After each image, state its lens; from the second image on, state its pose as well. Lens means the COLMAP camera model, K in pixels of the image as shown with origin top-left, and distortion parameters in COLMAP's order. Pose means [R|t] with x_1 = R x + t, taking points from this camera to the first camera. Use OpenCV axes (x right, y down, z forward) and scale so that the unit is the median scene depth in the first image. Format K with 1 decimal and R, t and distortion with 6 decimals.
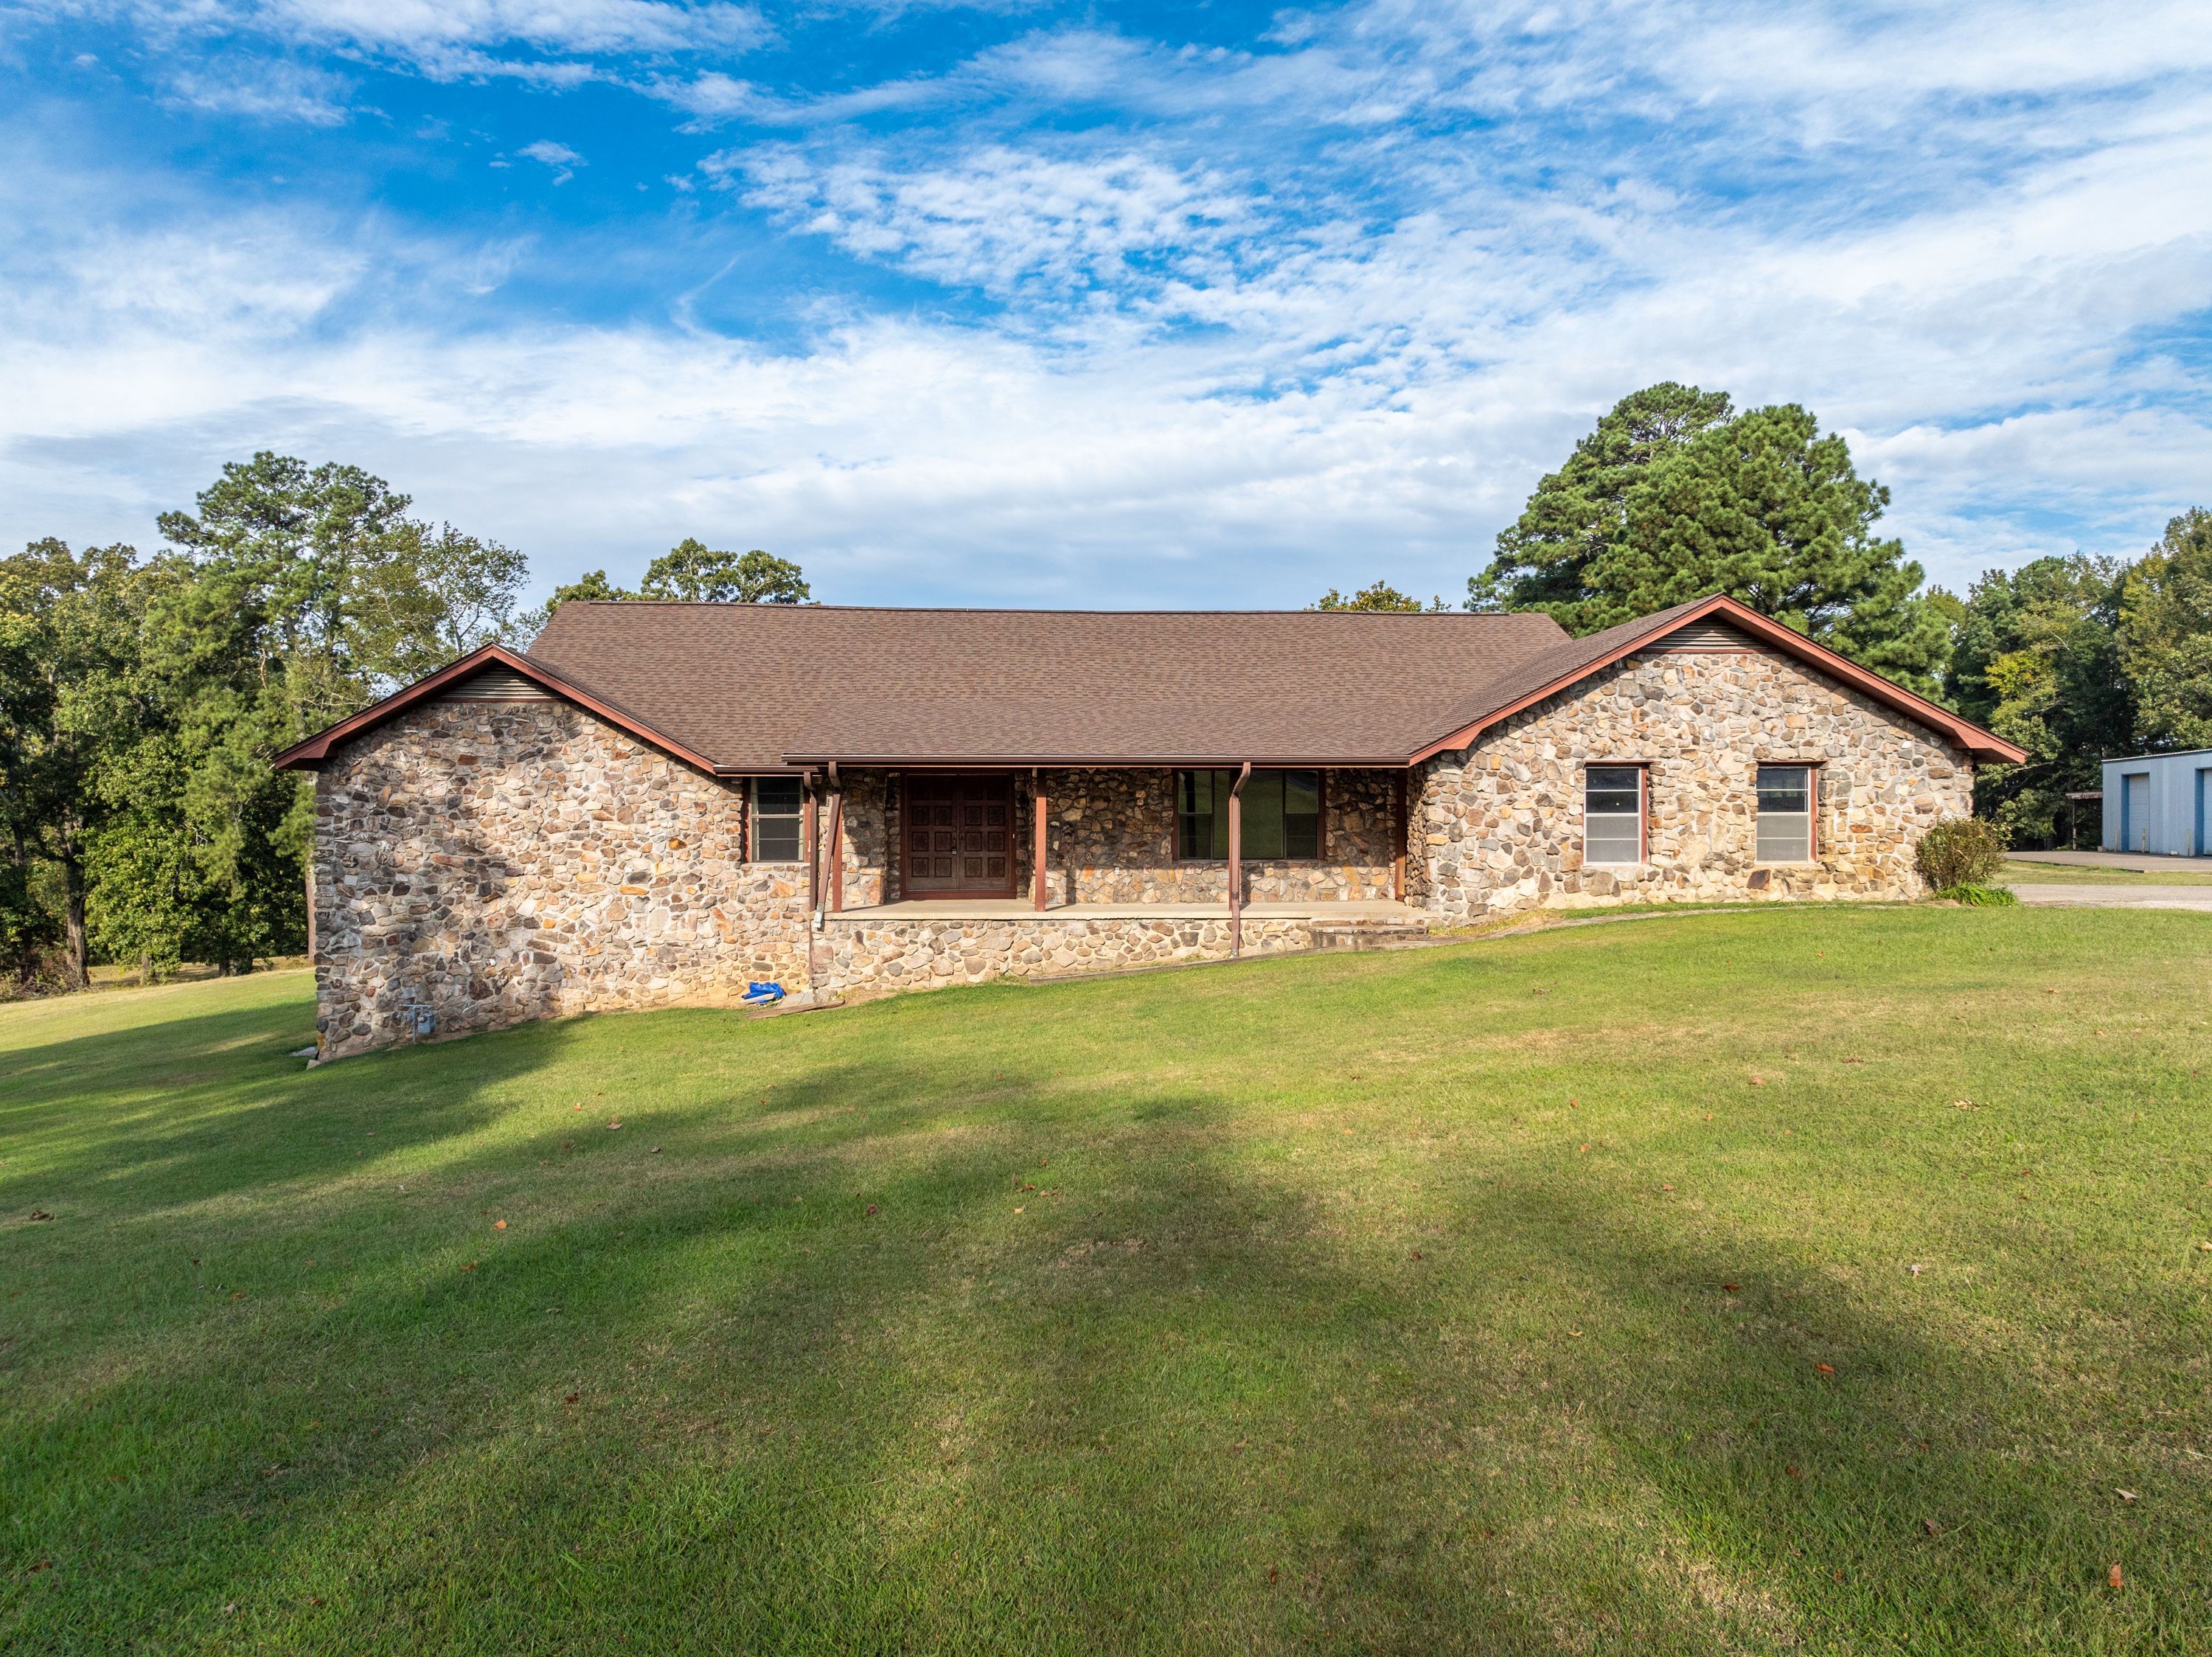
lens RADIAL K [[1576.1, 0, 1166.3], [0, 1576.1, 821.5], [0, 0, 1]] dist [-0.019270, 0.001991]
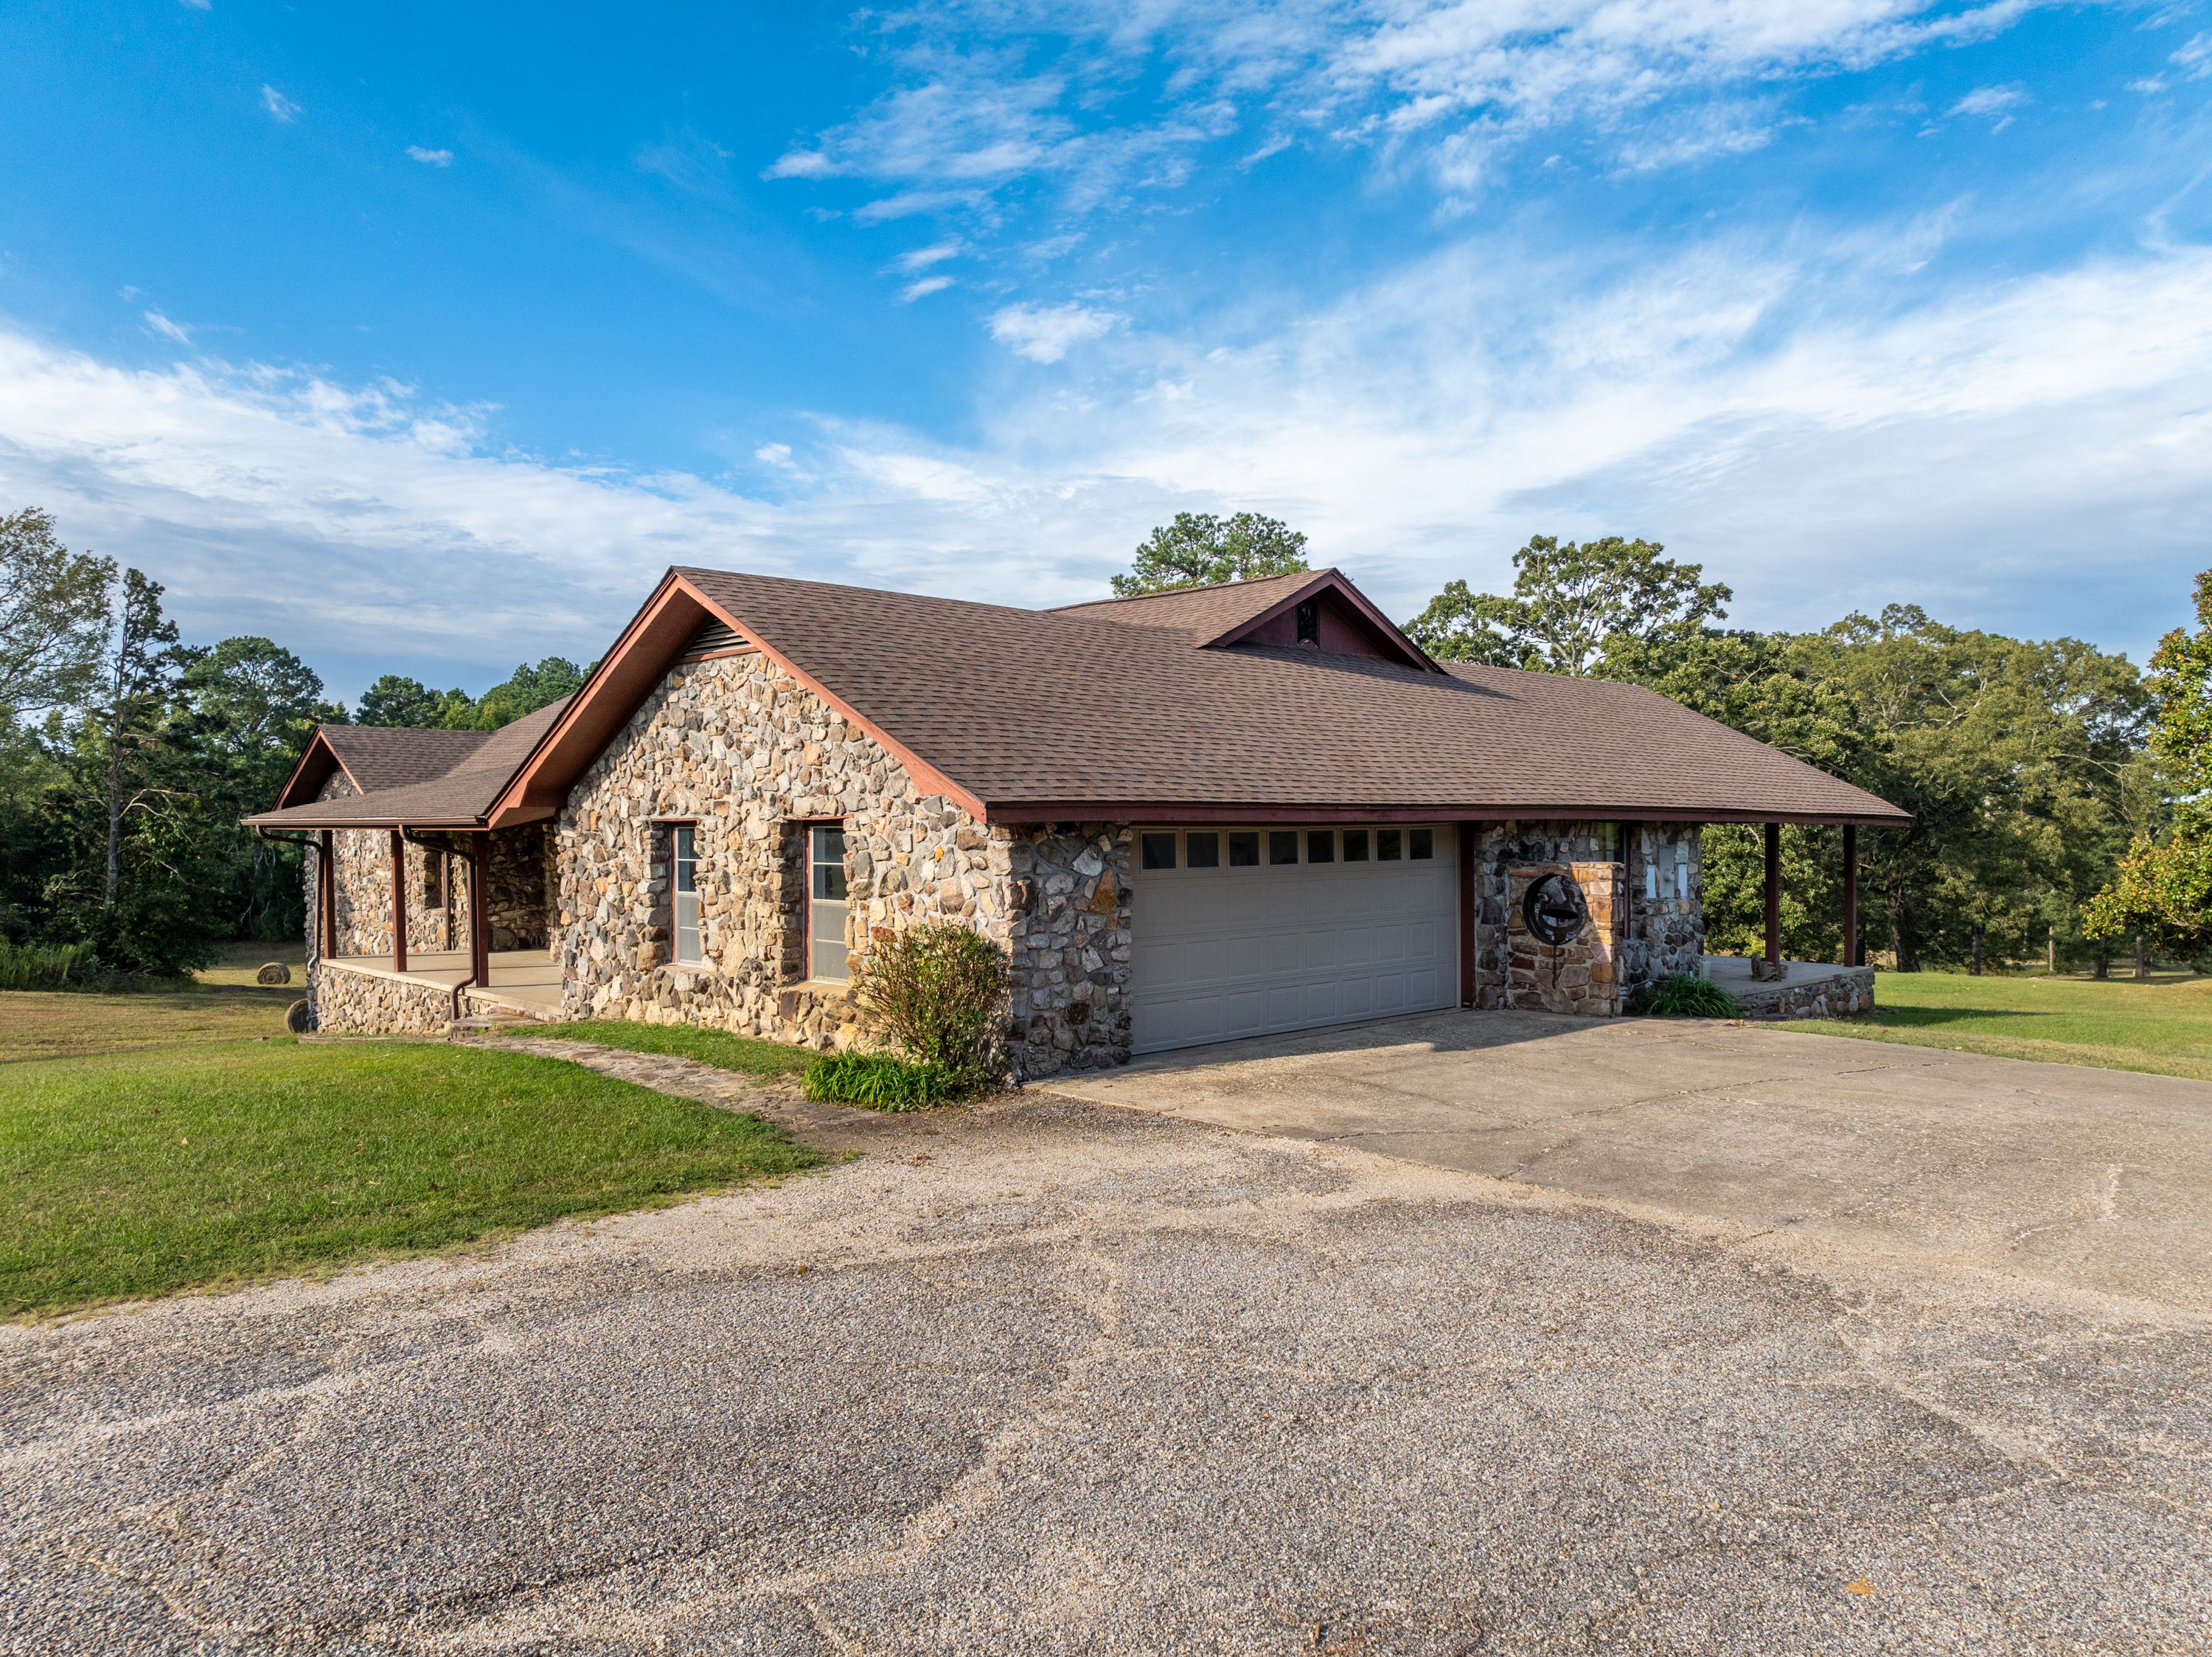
lens RADIAL K [[1576.1, 0, 1166.3], [0, 1576.1, 821.5], [0, 0, 1]] dist [-0.019270, 0.001991]
pose [[0.627227, 0.004948, -0.778821, 0.930750], [0.000967, 0.999974, 0.007132, -0.040173], [0.778836, -0.005226, 0.627206, 0.698547]]
